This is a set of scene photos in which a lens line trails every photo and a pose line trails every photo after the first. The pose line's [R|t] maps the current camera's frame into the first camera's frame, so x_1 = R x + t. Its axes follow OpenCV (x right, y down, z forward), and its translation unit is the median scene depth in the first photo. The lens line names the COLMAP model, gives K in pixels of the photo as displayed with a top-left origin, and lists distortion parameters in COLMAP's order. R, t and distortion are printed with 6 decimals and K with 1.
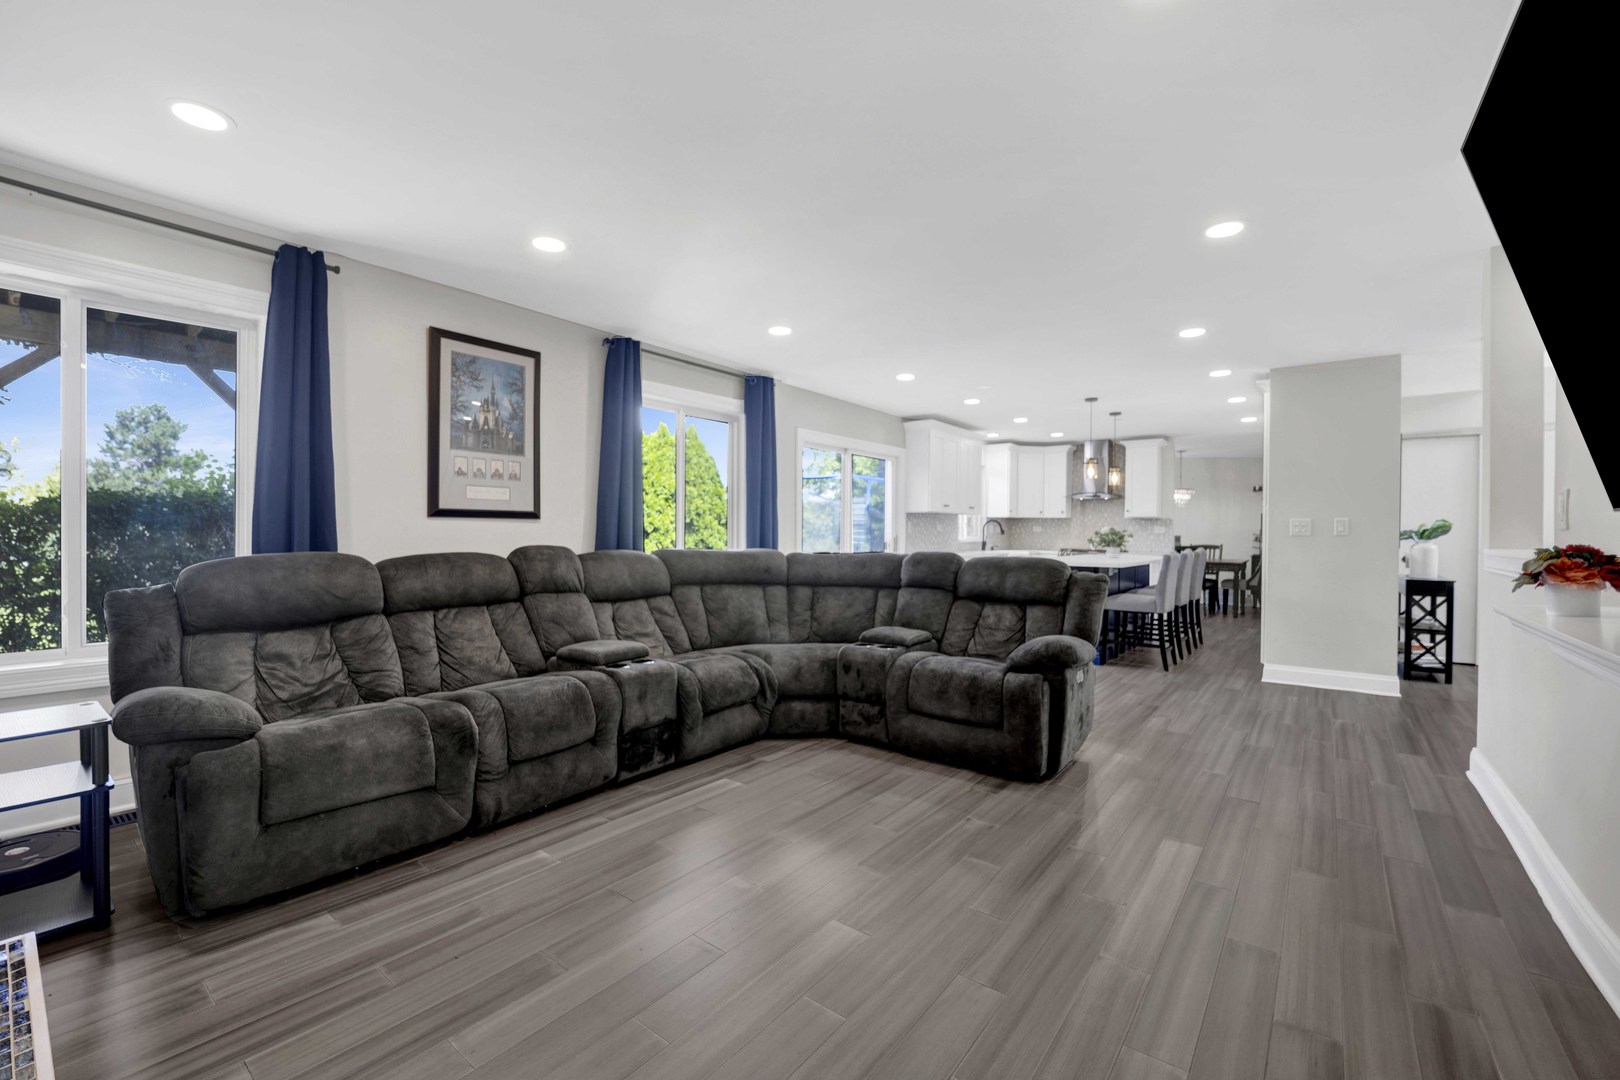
lens RADIAL K [[657.2, 0, 810.0], [0, 657.2, 540.0], [0, 0, 1]] dist [-0.020673, -0.000015]
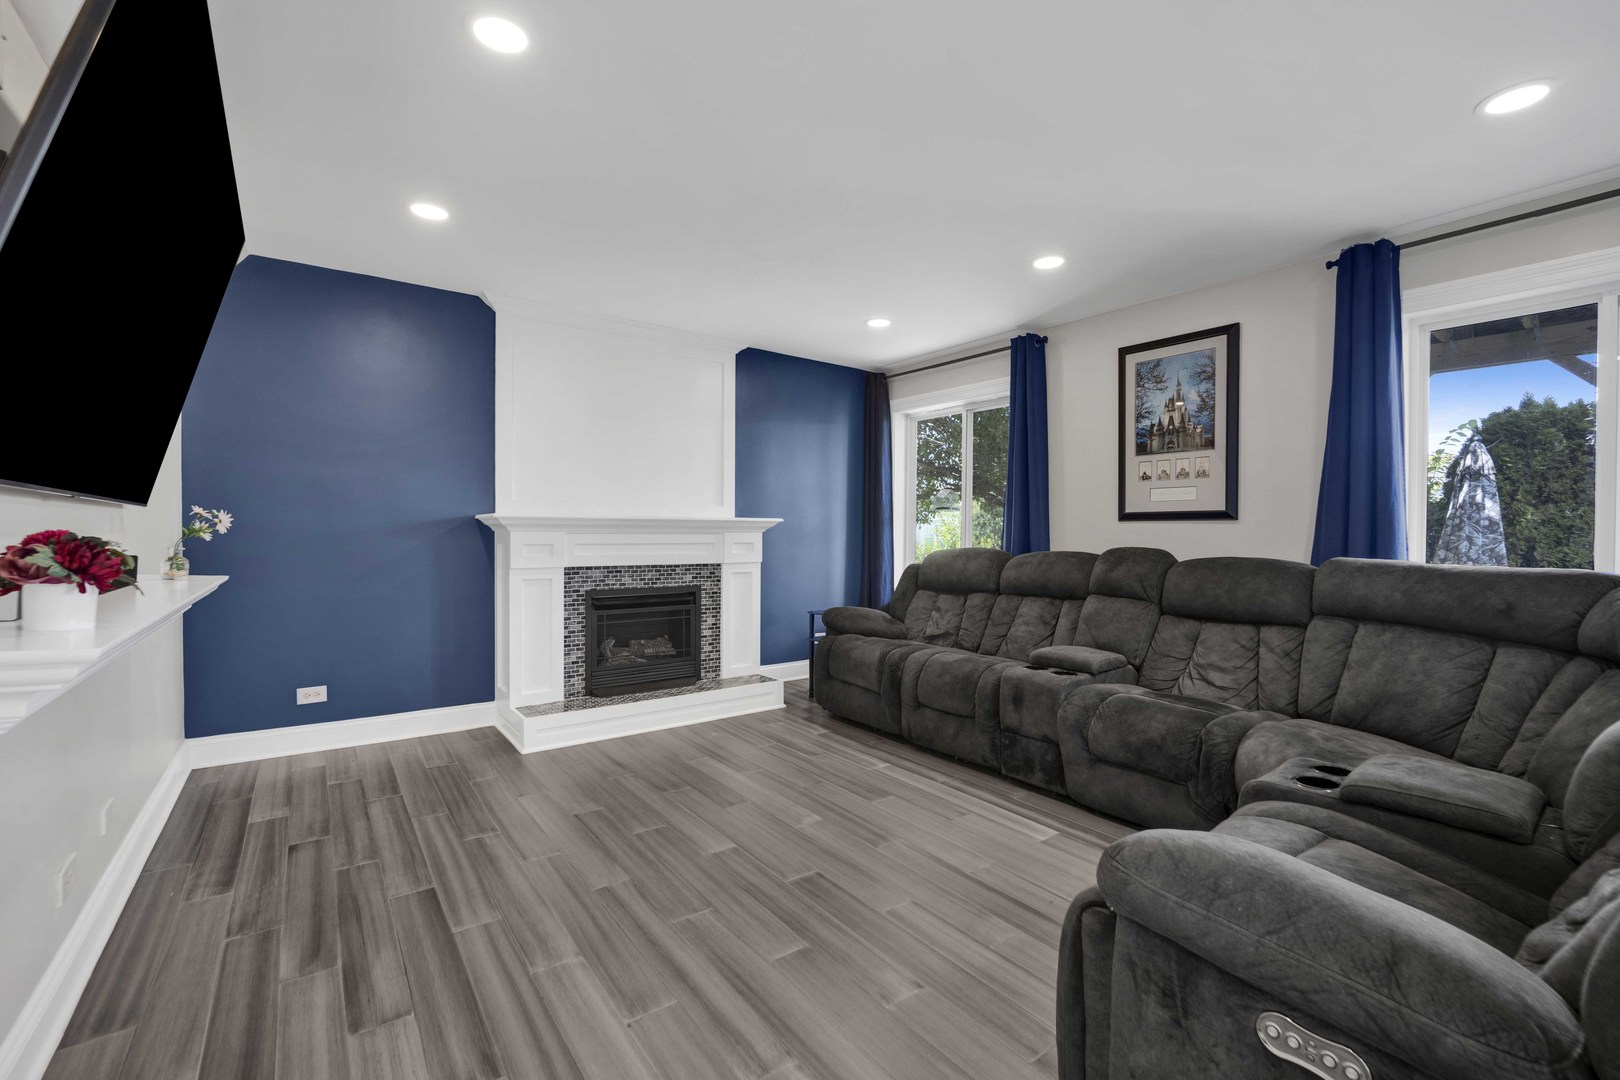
lens RADIAL K [[697.6, 0, 810.0], [0, 697.6, 540.0], [0, 0, 1]] dist [-0.029154, 0.000016]
pose [[-0.273934, -0.000216, -0.961749, 0.679889], [-0.018485, 0.999816, 0.005040, 0.001098], [0.961571, 0.019159, -0.273888, 0.808743]]
